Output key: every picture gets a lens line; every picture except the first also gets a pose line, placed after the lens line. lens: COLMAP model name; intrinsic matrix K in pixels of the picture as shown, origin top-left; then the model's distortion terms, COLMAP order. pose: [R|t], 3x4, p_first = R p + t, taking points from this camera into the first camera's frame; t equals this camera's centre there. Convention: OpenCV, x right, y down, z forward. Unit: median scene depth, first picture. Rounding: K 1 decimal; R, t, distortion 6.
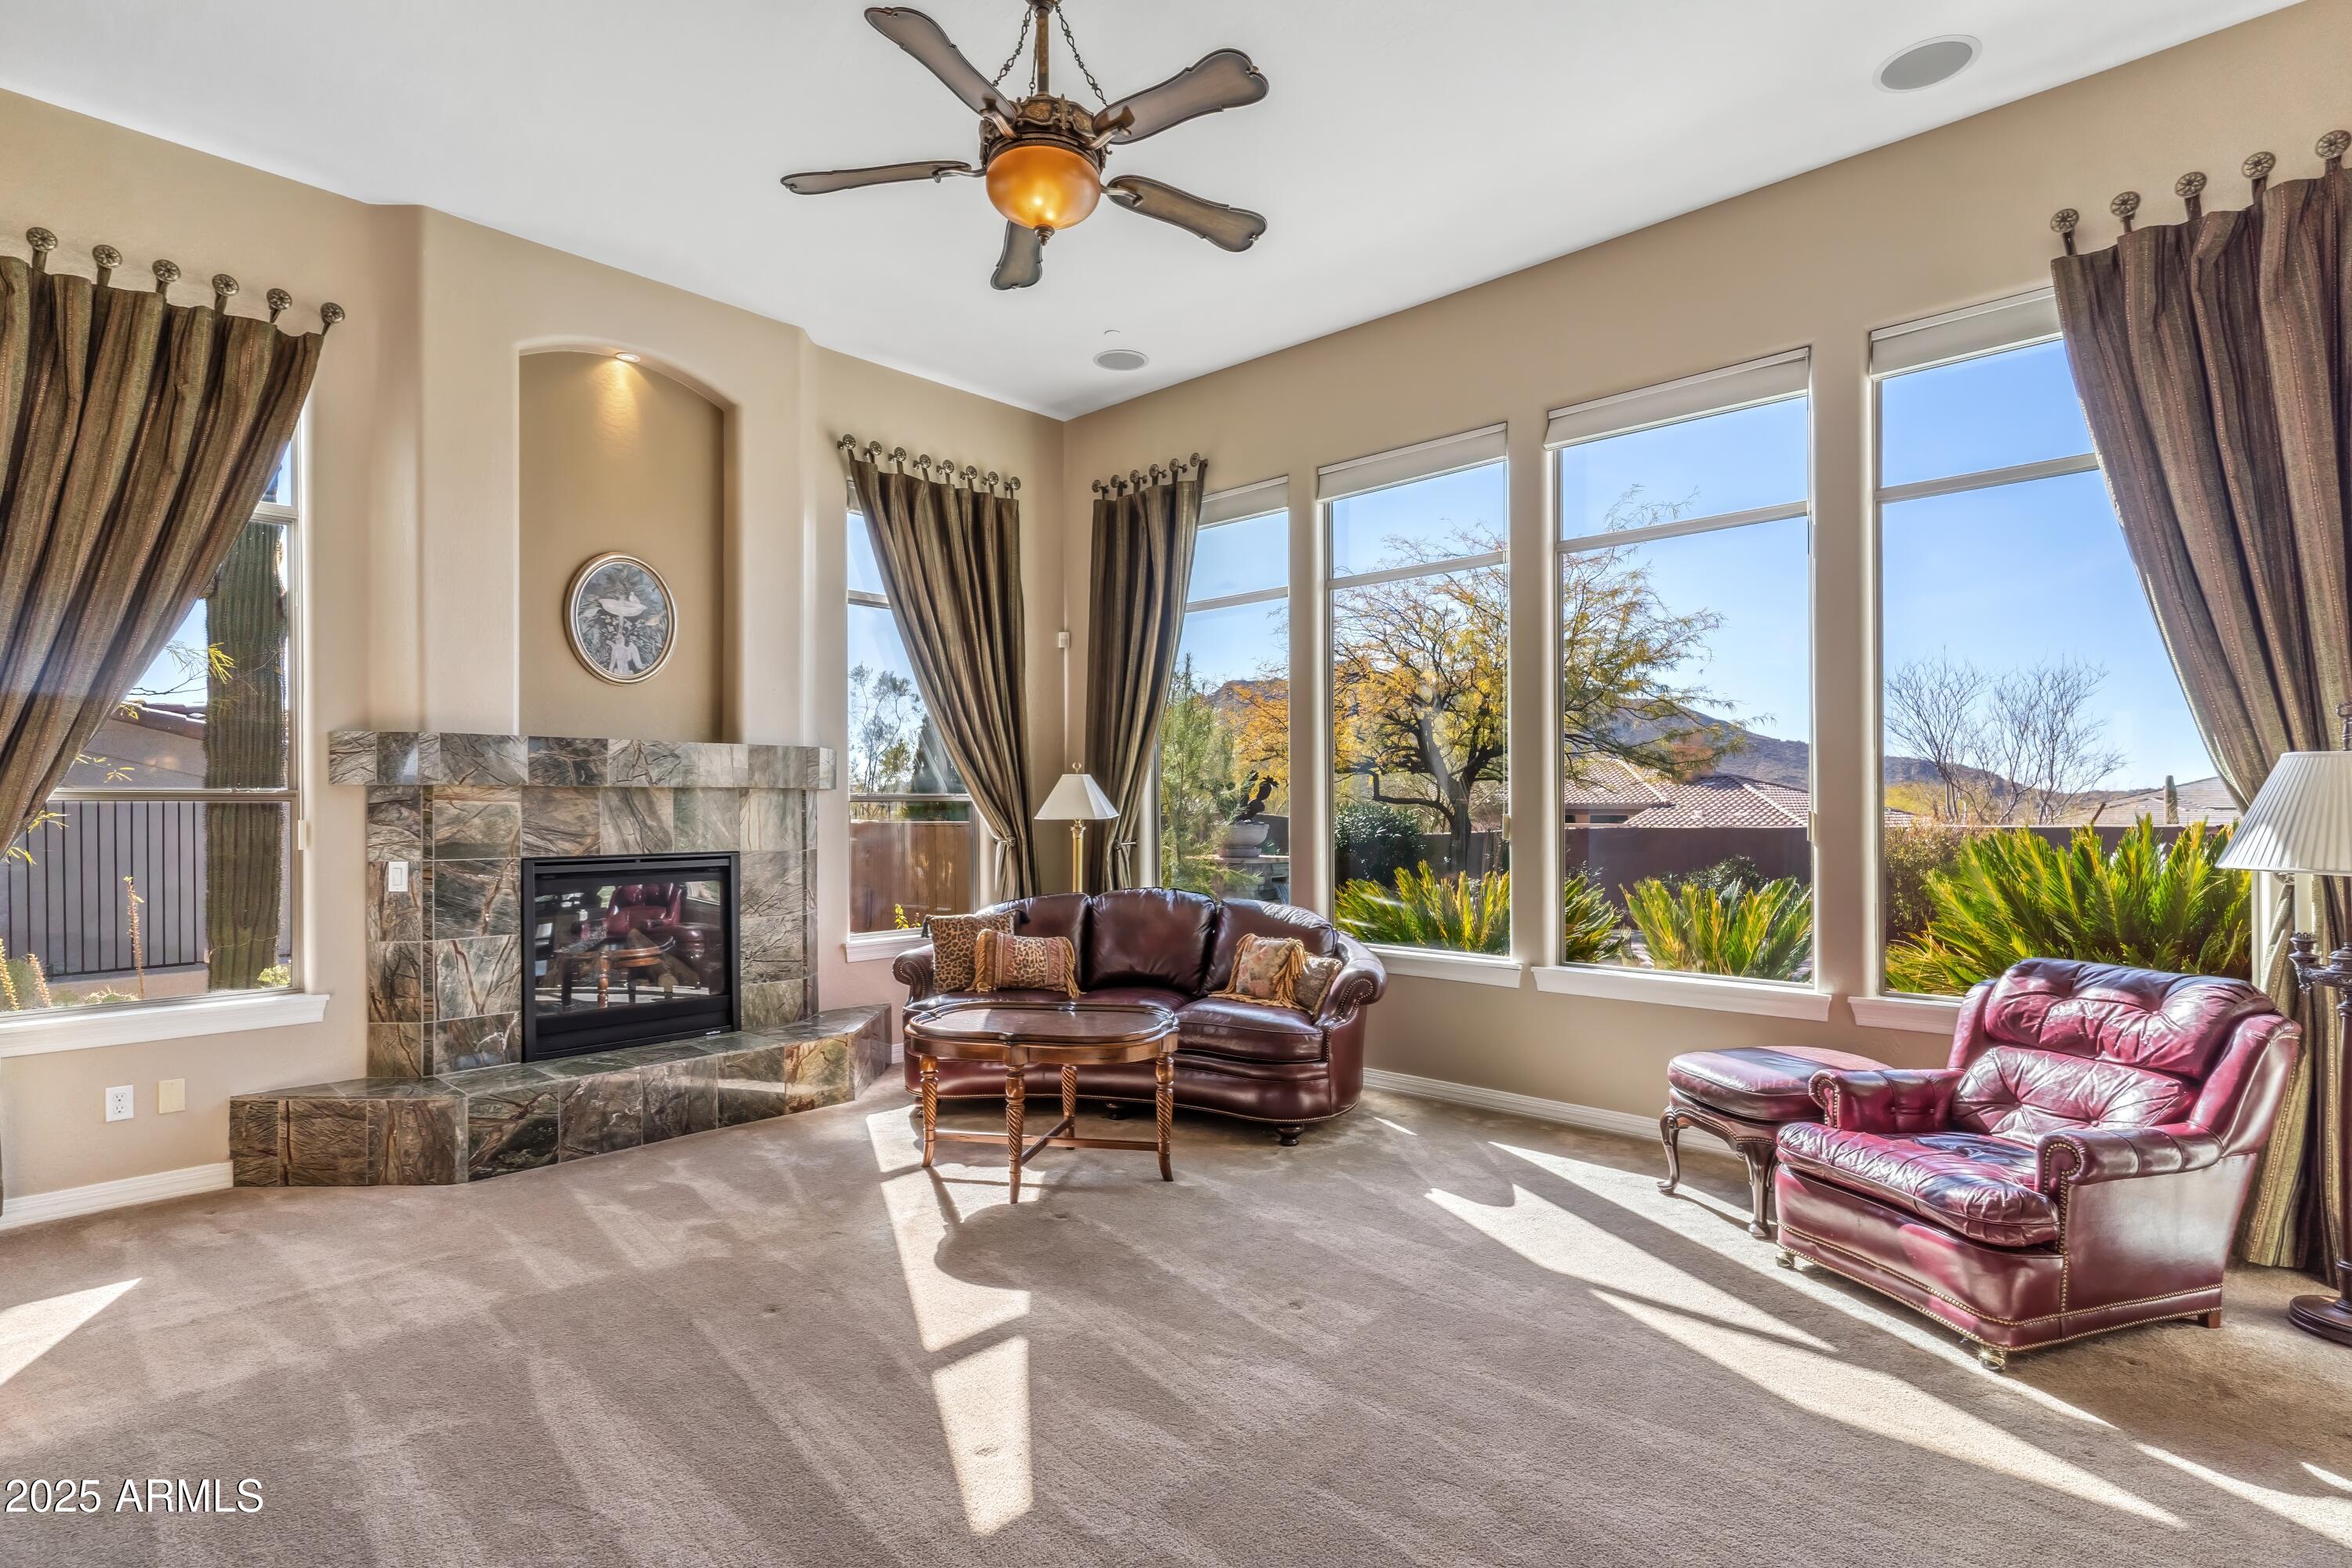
lens RADIAL K [[1176.2, 0, 1180.2], [0, 1176.2, 806.4], [0, 0, 1]] dist [0.003351, 0.000525]
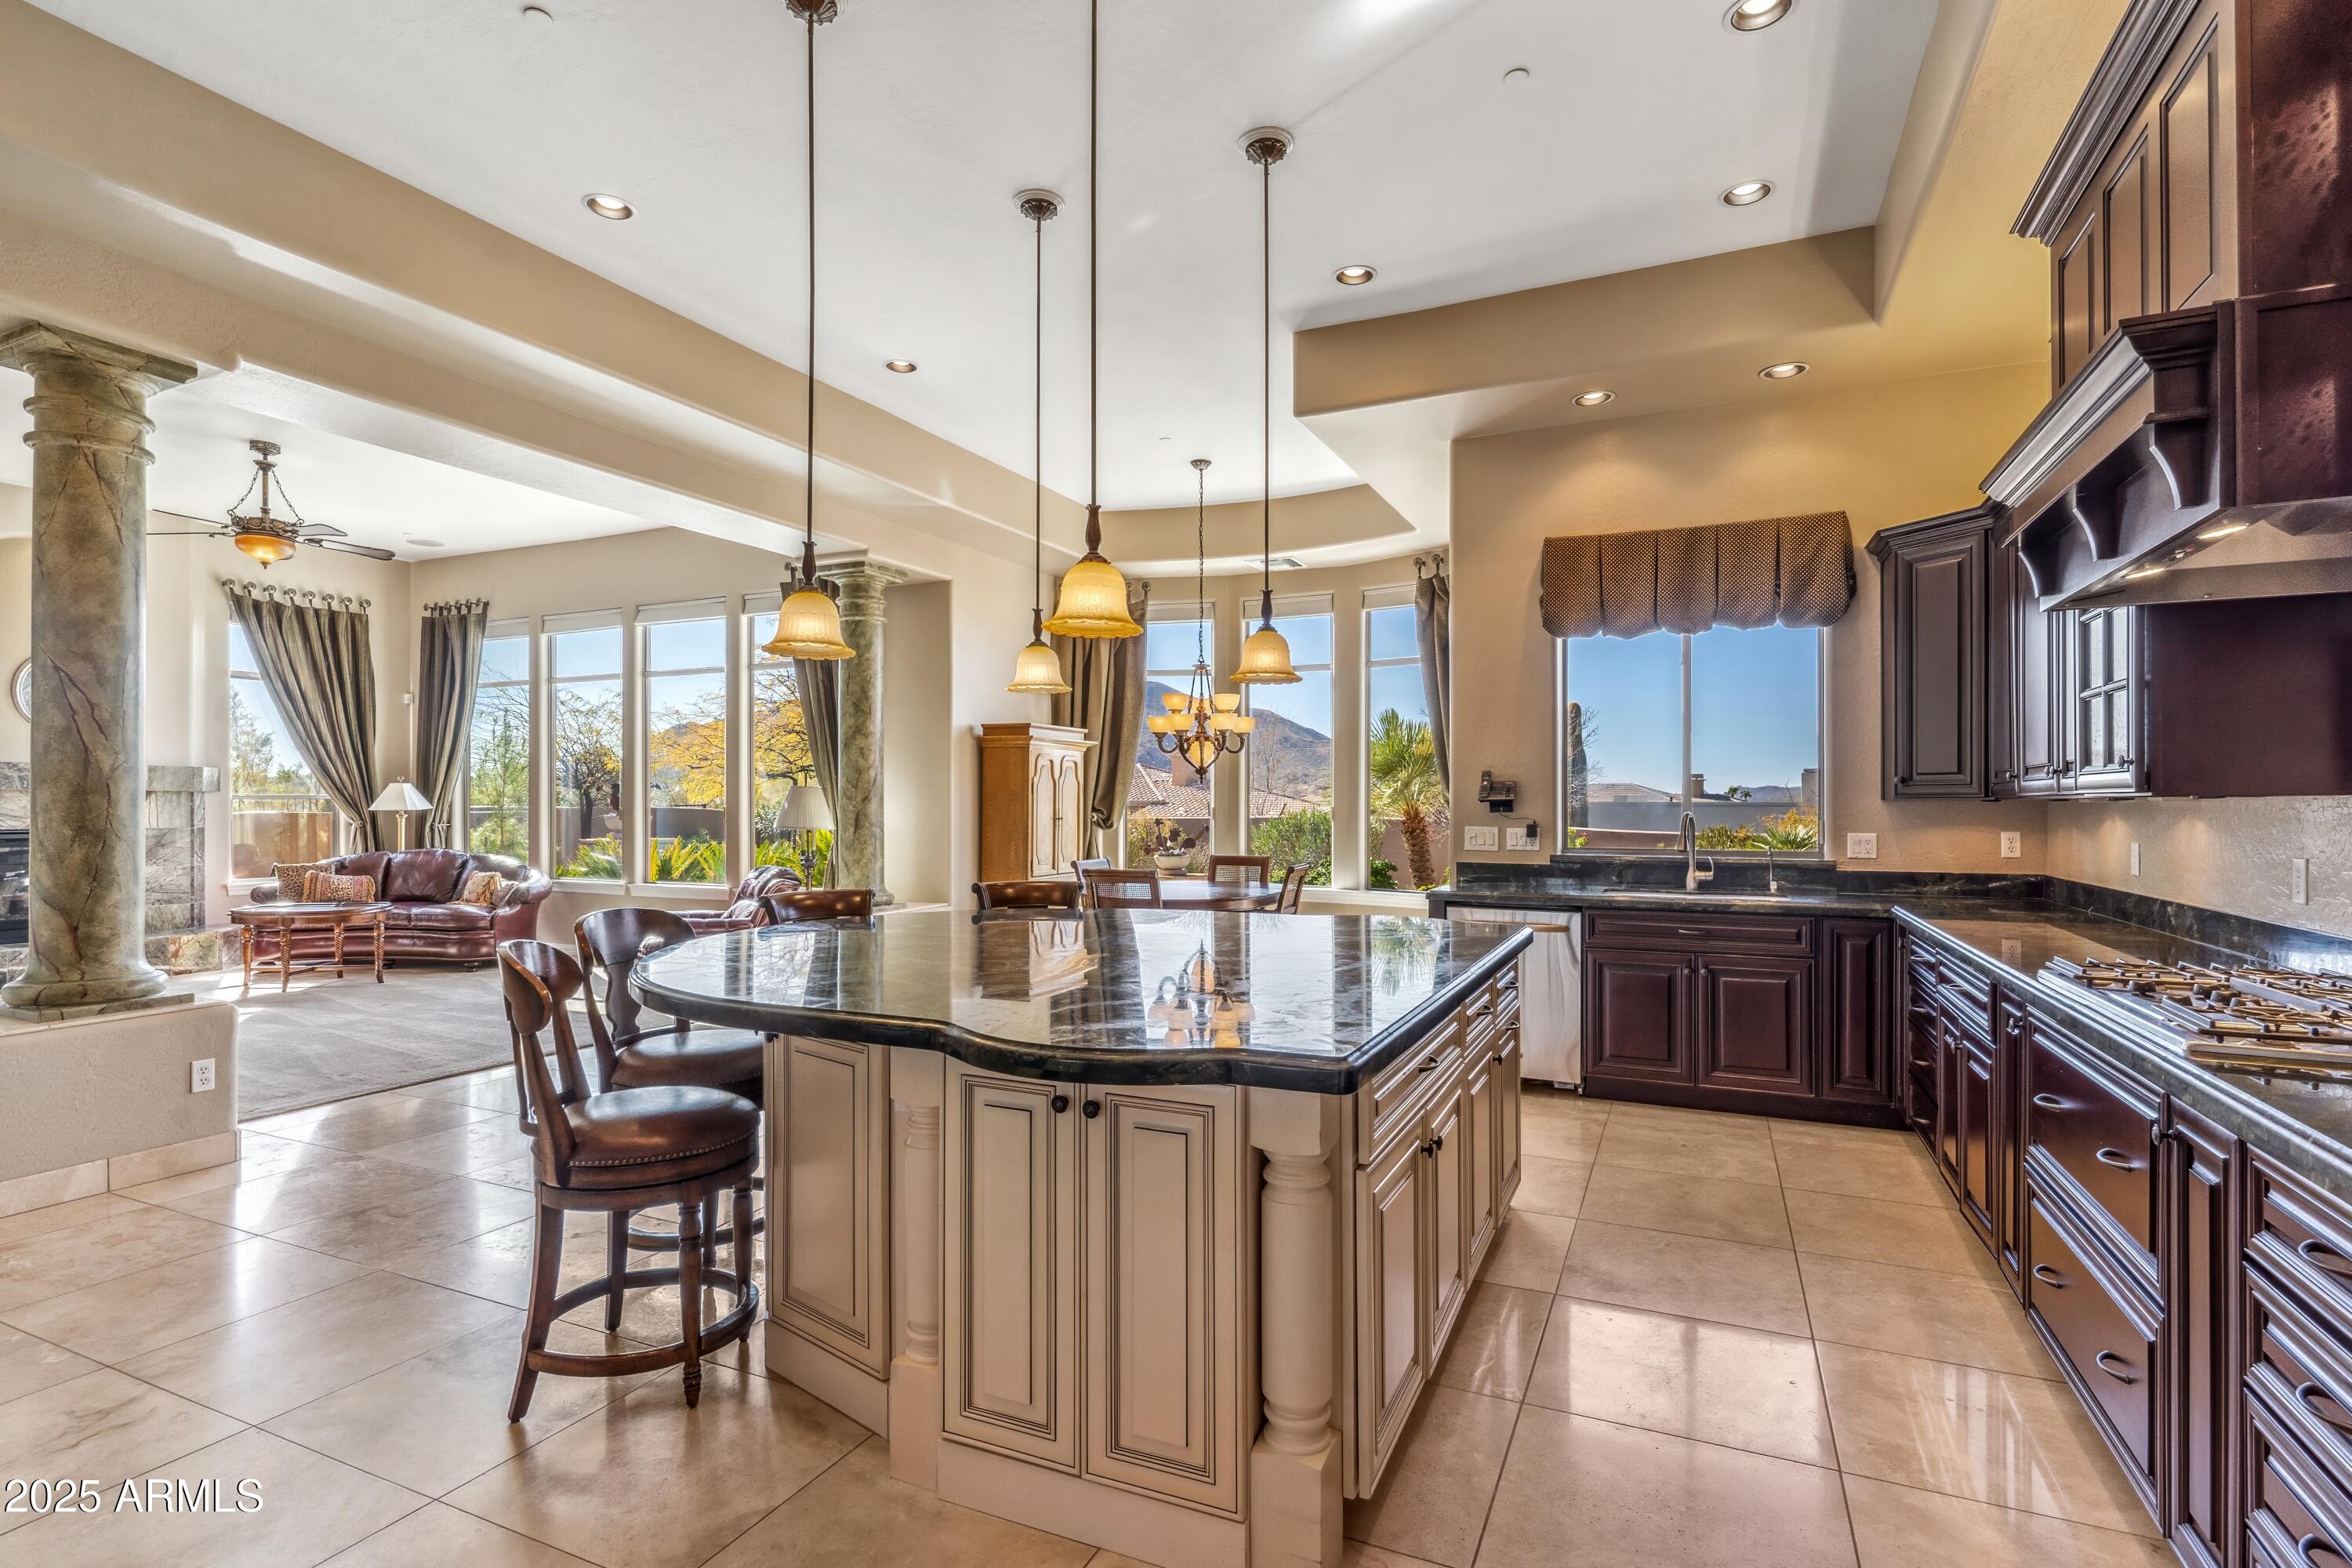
lens RADIAL K [[1128.0, 0, 1180.8], [0, 1128.0, 803.7], [0, 0, 1]] dist [0.002503, -0.000489]
pose [[0.949767, 0.004184, 0.312931, 0.608146], [-0.004503, 0.999990, 0.000297, -0.004562], [-0.312926, -0.001691, 0.949776, -1.149662]]
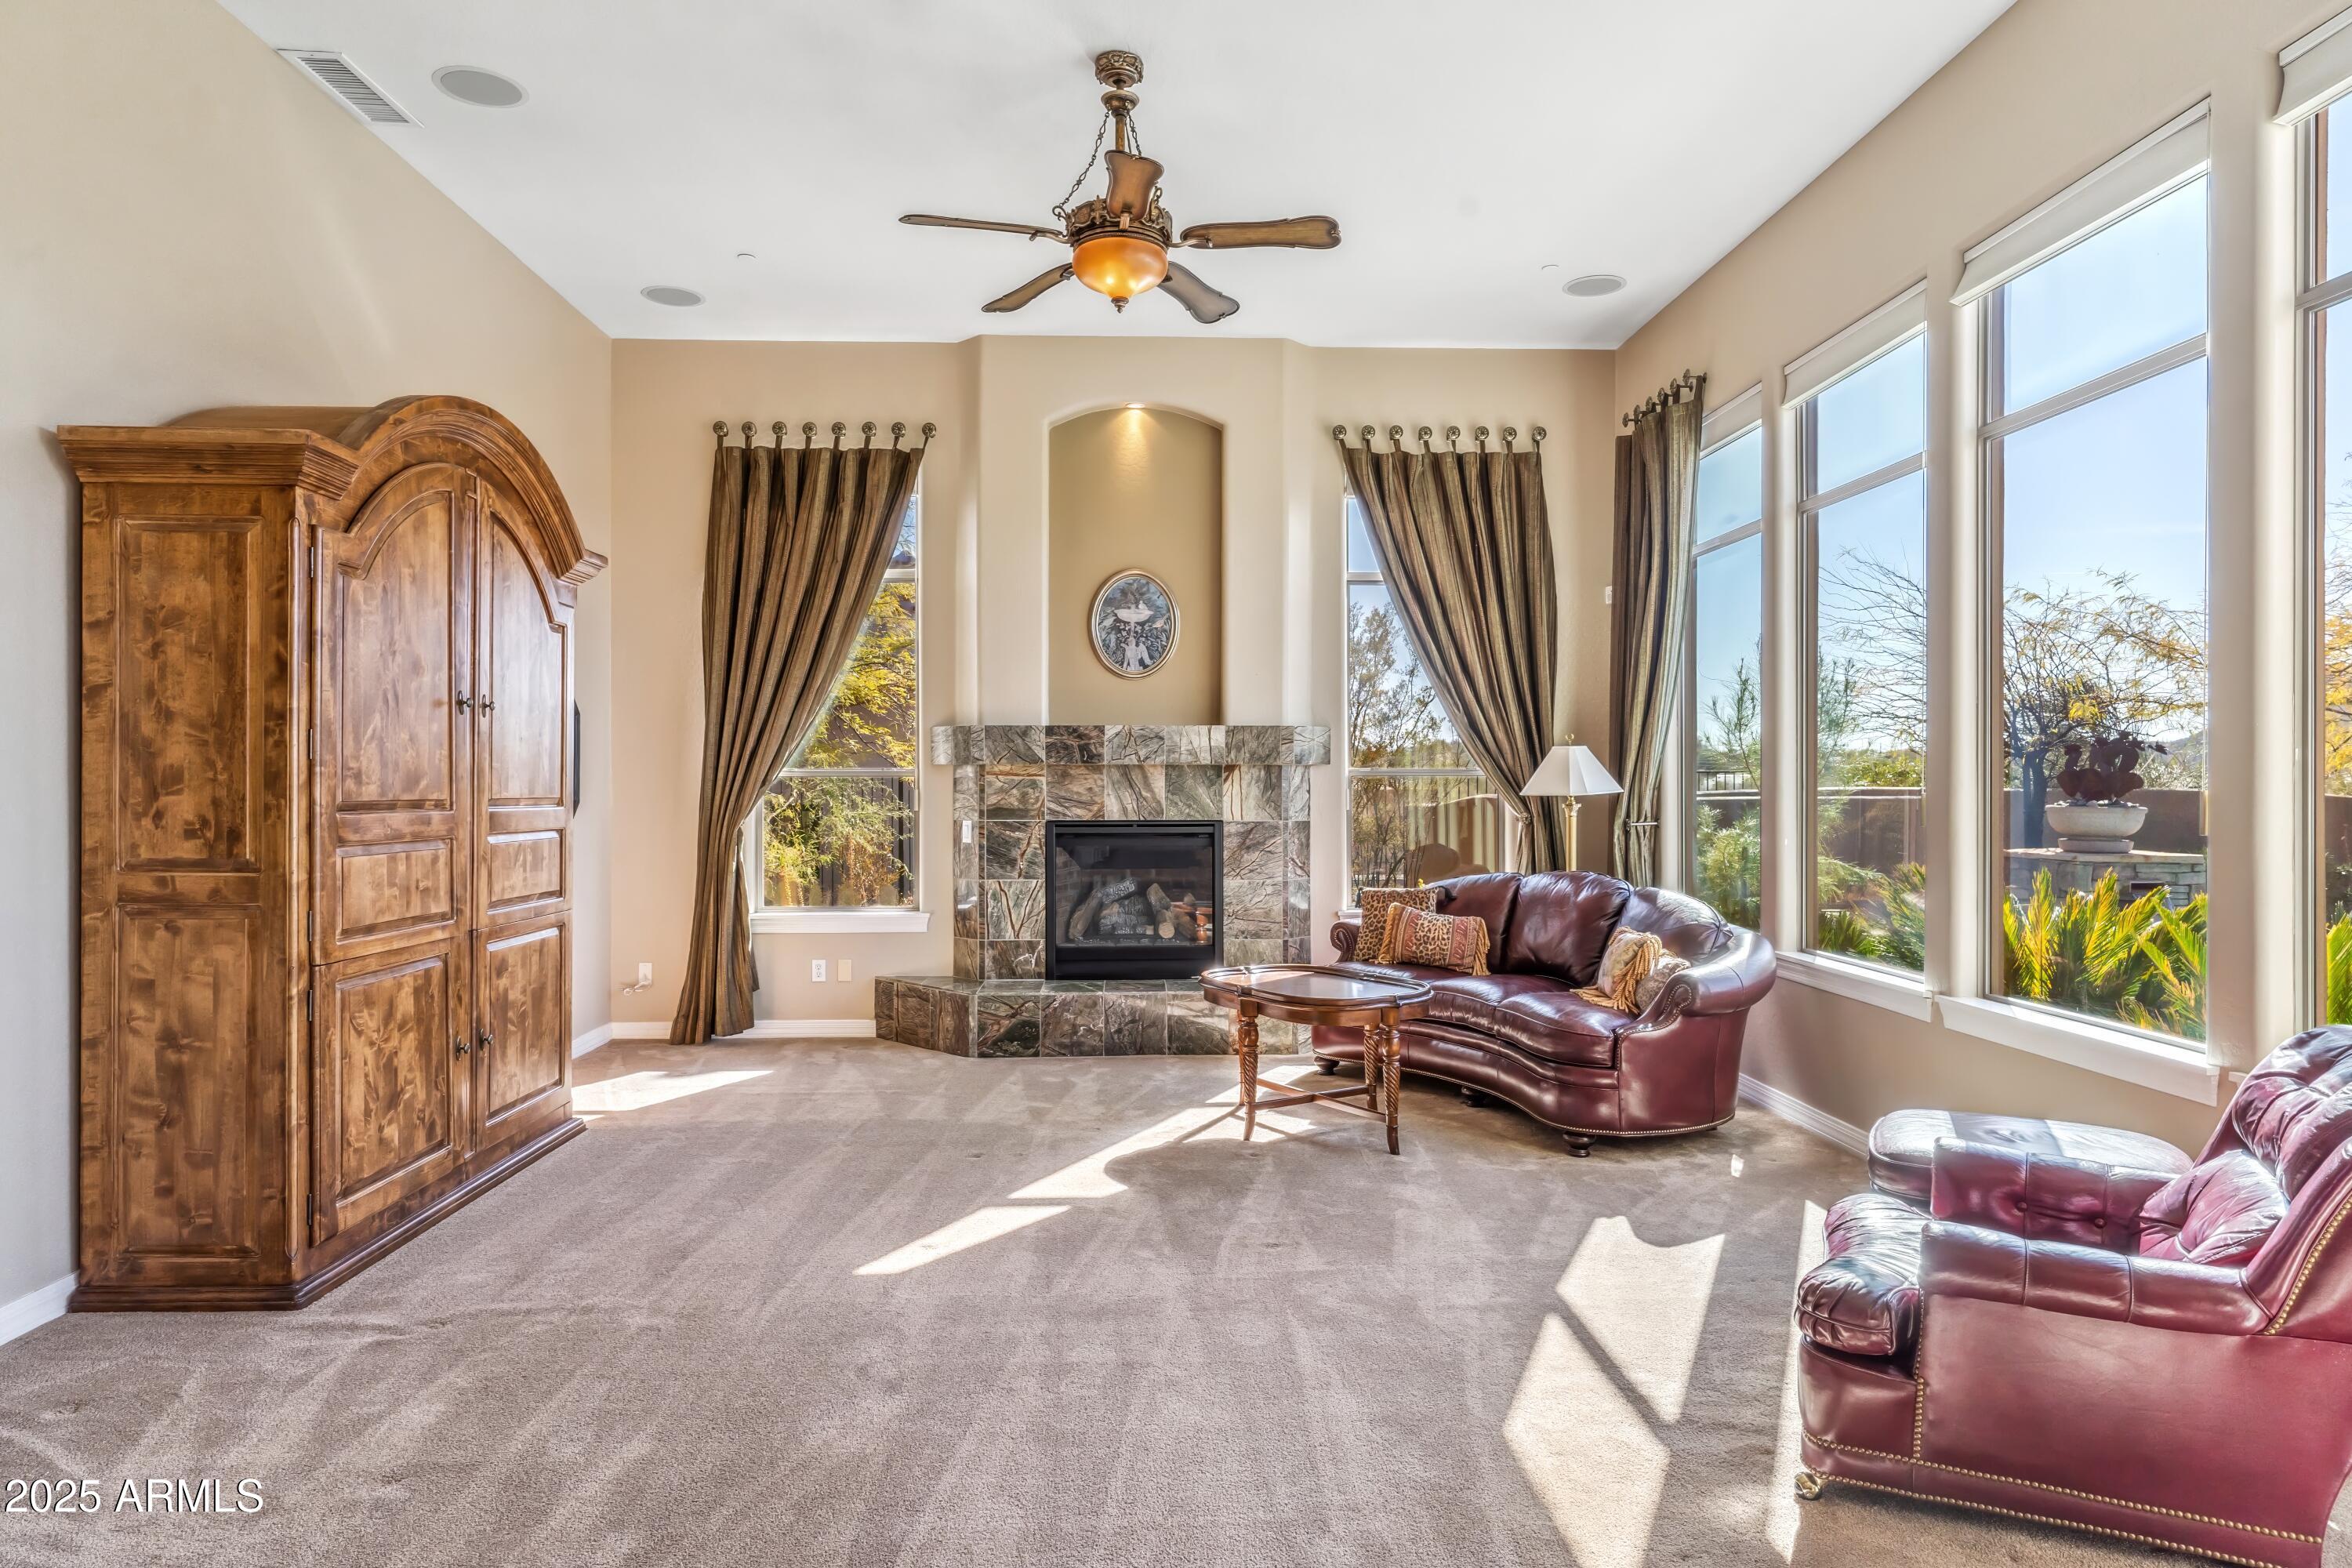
lens RADIAL K [[1402.0, 0, 1180.7], [0, 1402.0, 786.1], [0, 0, 1]] dist [0.009635, 0.002811]
pose [[0.710336, 0.004842, -0.703846, 0.605490], [-0.001715, 0.999985, 0.005149, -0.001732], [0.703861, -0.002450, 0.710334, 0.017633]]
